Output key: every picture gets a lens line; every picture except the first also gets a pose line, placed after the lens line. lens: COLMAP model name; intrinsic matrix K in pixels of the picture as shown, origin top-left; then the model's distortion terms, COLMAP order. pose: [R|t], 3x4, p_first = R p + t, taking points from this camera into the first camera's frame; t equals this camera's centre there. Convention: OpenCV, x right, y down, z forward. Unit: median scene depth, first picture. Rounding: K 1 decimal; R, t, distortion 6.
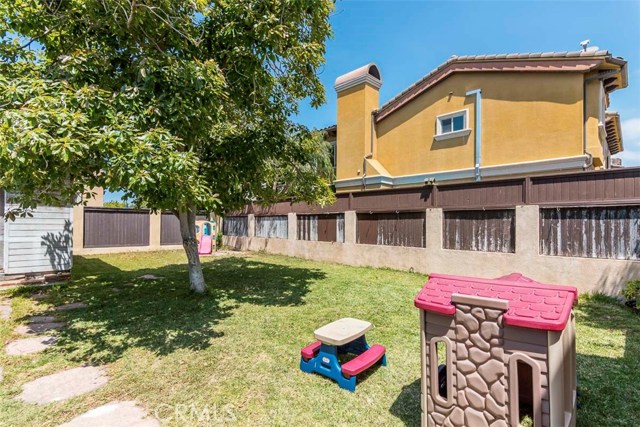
lens RADIAL K [[312.0, 0, 326.0], [0, 312.0, 216.3], [0, 0, 1]] dist [-0.014730, 0.002785]
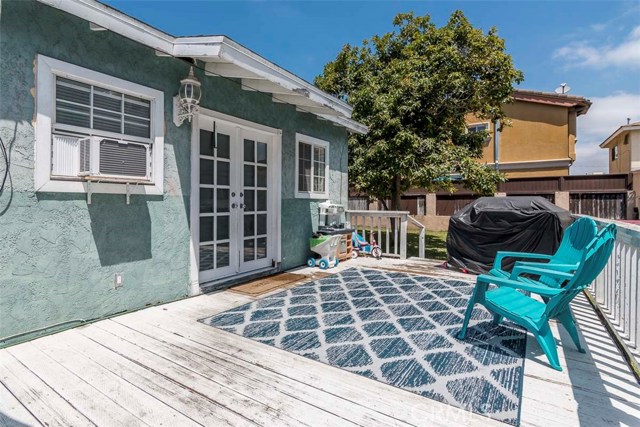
lens RADIAL K [[329.8, 0, 307.7], [0, 329.8, 189.9], [0, 0, 1]] dist [0.006739, -0.000388]
pose [[0.984110, -0.002875, 0.177534, -0.810403], [0.004712, 0.999940, -0.009930, -0.023904], [-0.177495, 0.010609, 0.984065, -0.455260]]
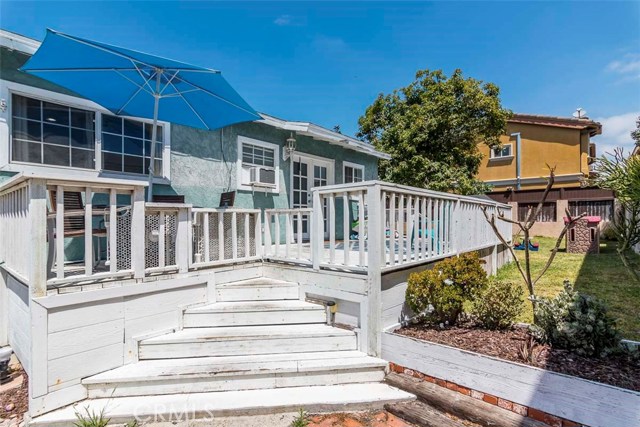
lens RADIAL K [[312.0, 0, 321.9], [0, 312.0, 215.9], [0, 0, 1]] dist [-0.014730, 0.002785]
pose [[0.998487, -0.013159, 0.053382, -0.841031], [0.012637, 0.999869, 0.010114, 0.023224], [-0.053508, -0.009424, 0.998523, -0.799026]]
